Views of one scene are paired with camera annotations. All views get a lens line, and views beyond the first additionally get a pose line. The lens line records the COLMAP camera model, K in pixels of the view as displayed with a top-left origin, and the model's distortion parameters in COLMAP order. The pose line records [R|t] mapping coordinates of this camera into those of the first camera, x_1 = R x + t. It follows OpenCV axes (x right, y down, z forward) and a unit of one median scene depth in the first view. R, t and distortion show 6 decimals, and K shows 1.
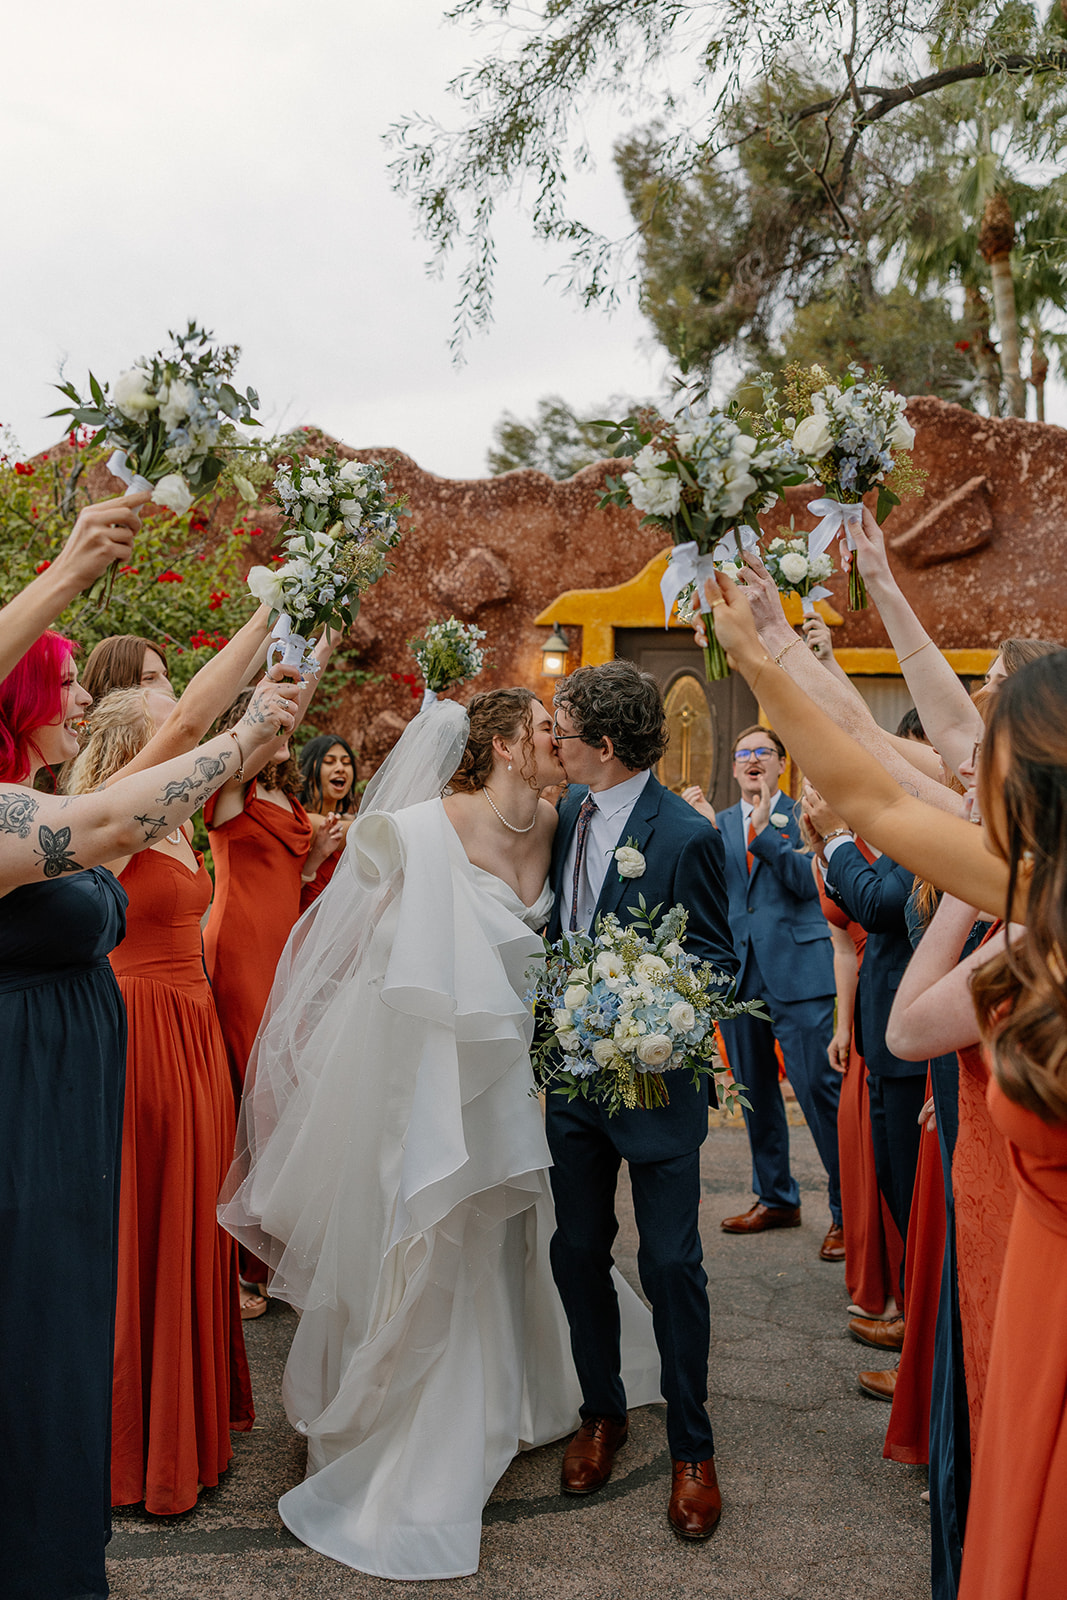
lens RADIAL K [[1308.8, 0, 520.2], [0, 1308.8, 796.0], [0, 0, 1]] dist [0.013161, -0.000350]
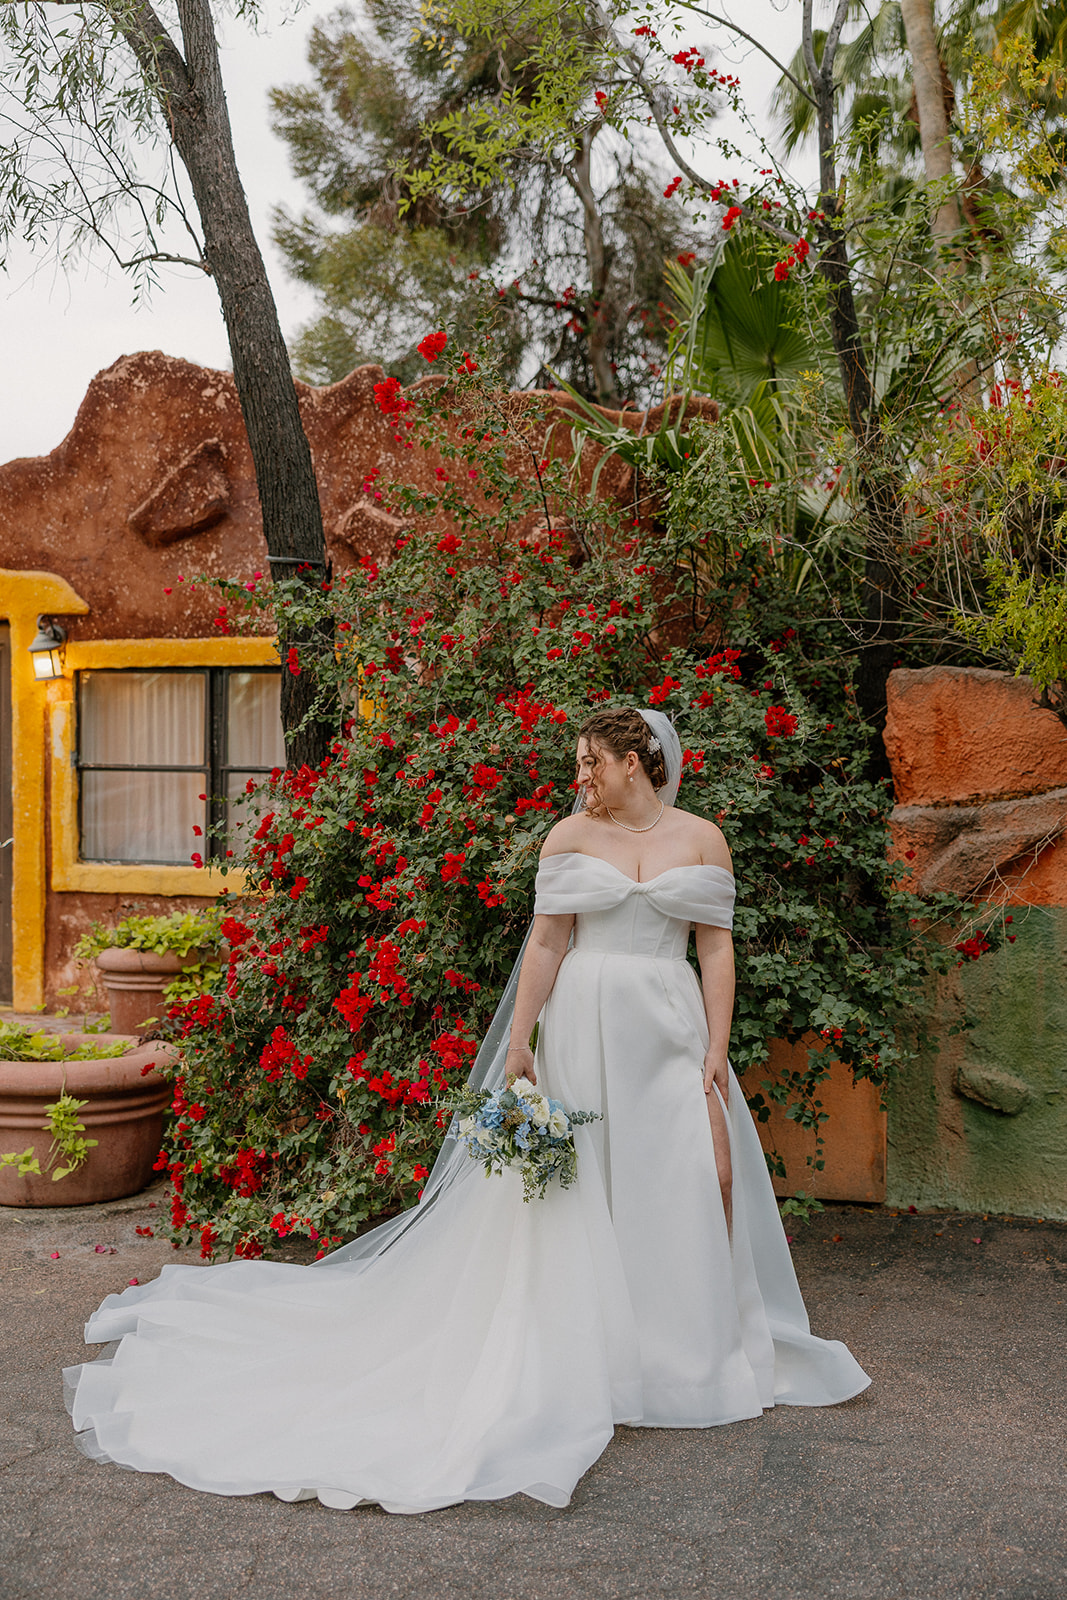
lens RADIAL K [[1586.8, 0, 532.7], [0, 1586.8, 796.8], [0, 0, 1]] dist [-0.021274, 0.000000]
pose [[0.994519, -0.018003, -0.102997, 0.622784], [0.015952, 0.999658, -0.020705, 0.016880], [0.103335, 0.018949, 0.994466, -0.012378]]
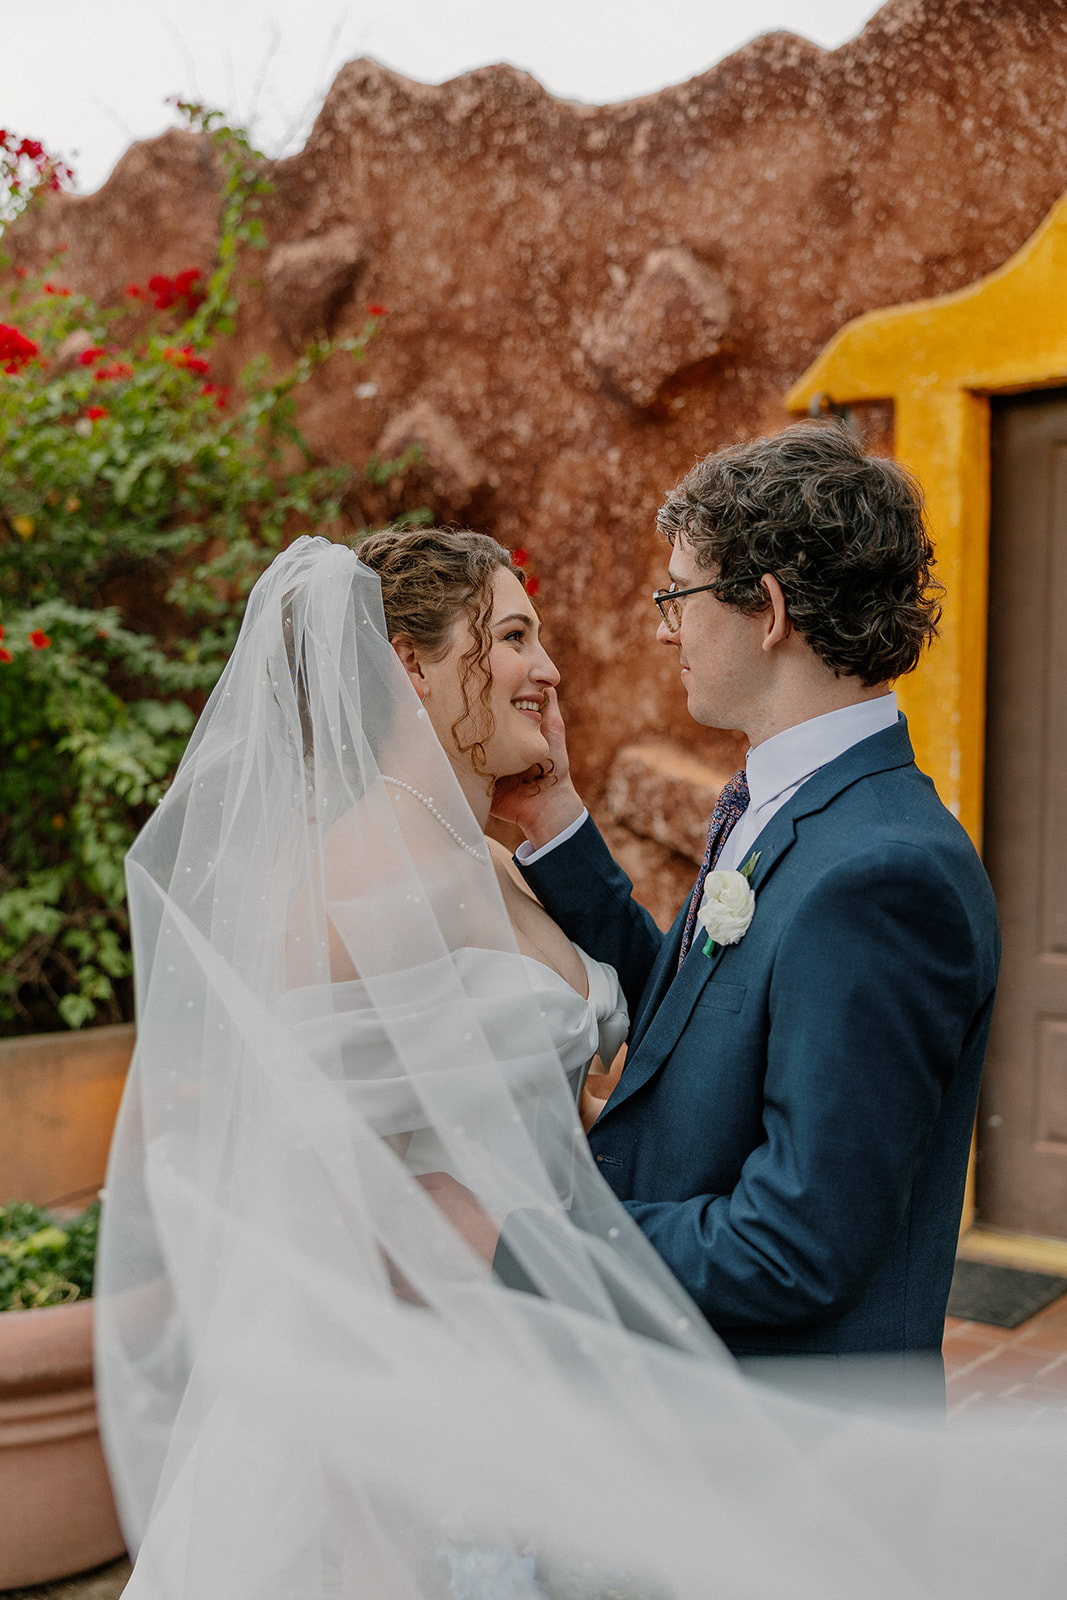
lens RADIAL K [[1643.5, 0, 509.4], [0, 1643.5, 822.9], [0, 0, 1]] dist [0.006286, 0.000000]
pose [[0.866375, 0.006769, -0.499348, 0.197256], [-0.004287, 0.999972, 0.006116, -0.002487], [0.499376, -0.003158, 0.866380, 0.501704]]
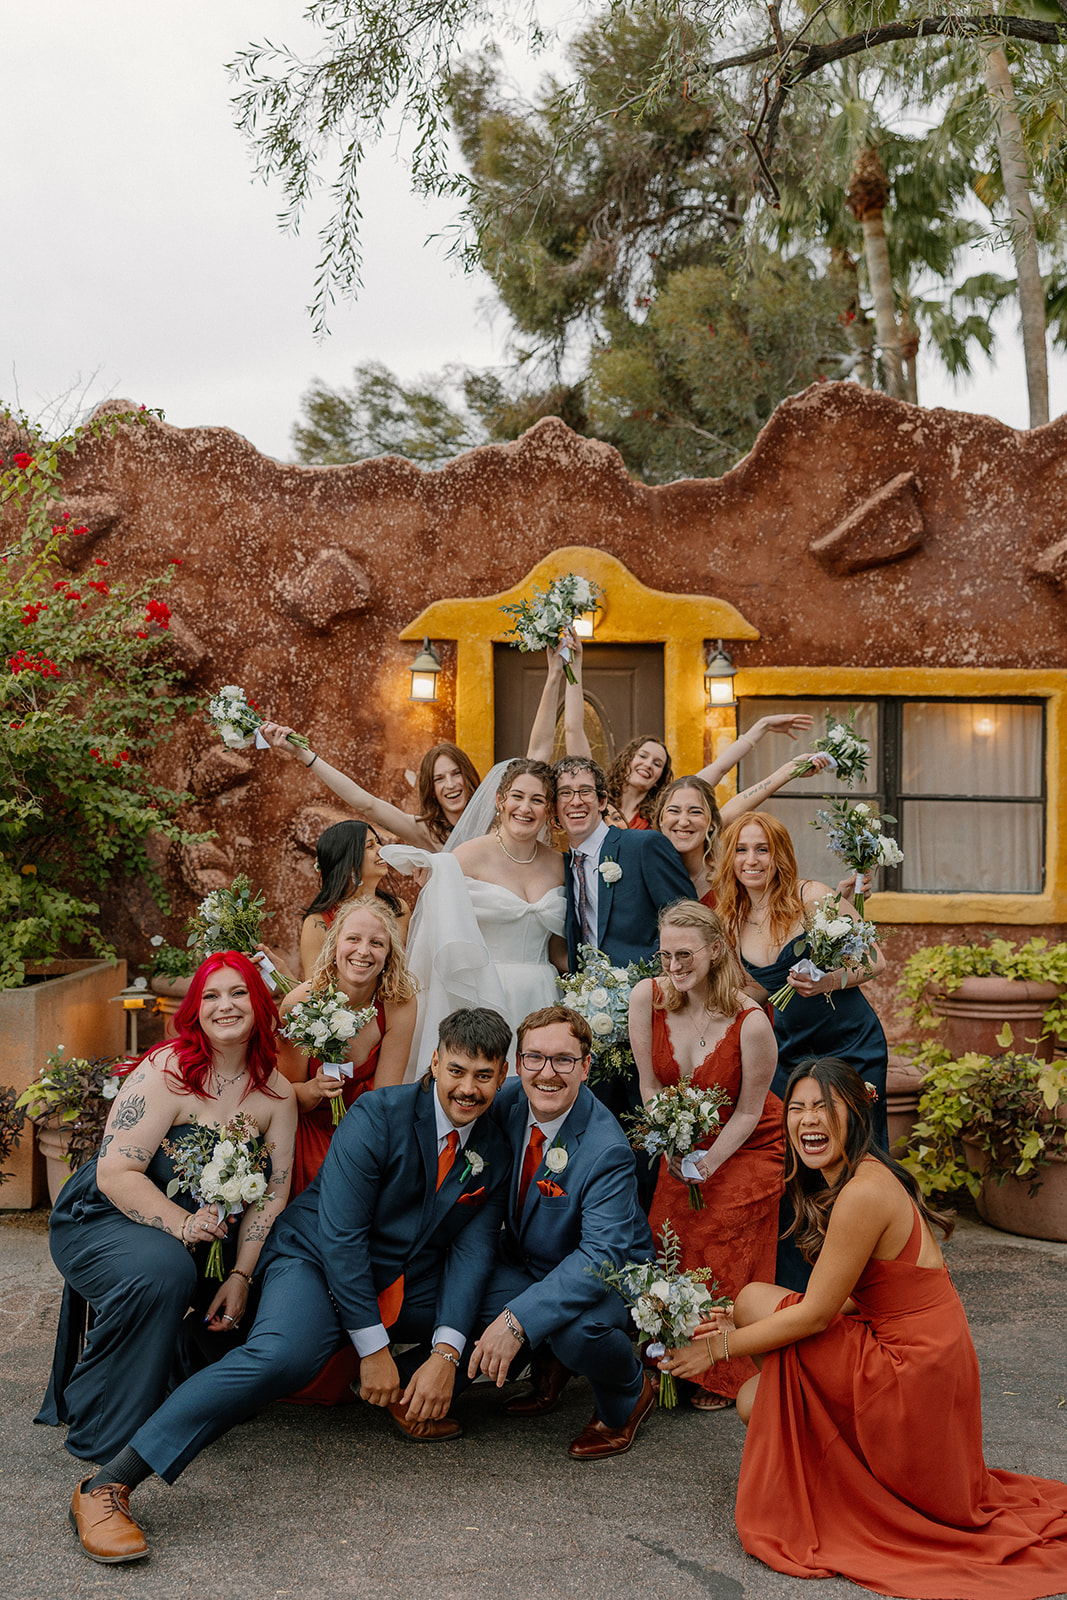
lens RADIAL K [[1602.6, 0, 512.8], [0, 1602.6, 755.5], [0, 0, 1]] dist [0.023375, 0.000000]
pose [[0.990705, -0.012128, 0.135485, -0.056961], [0.019192, 0.998517, -0.050953, -0.003386], [-0.134666, 0.053080, 0.989468, -0.020052]]
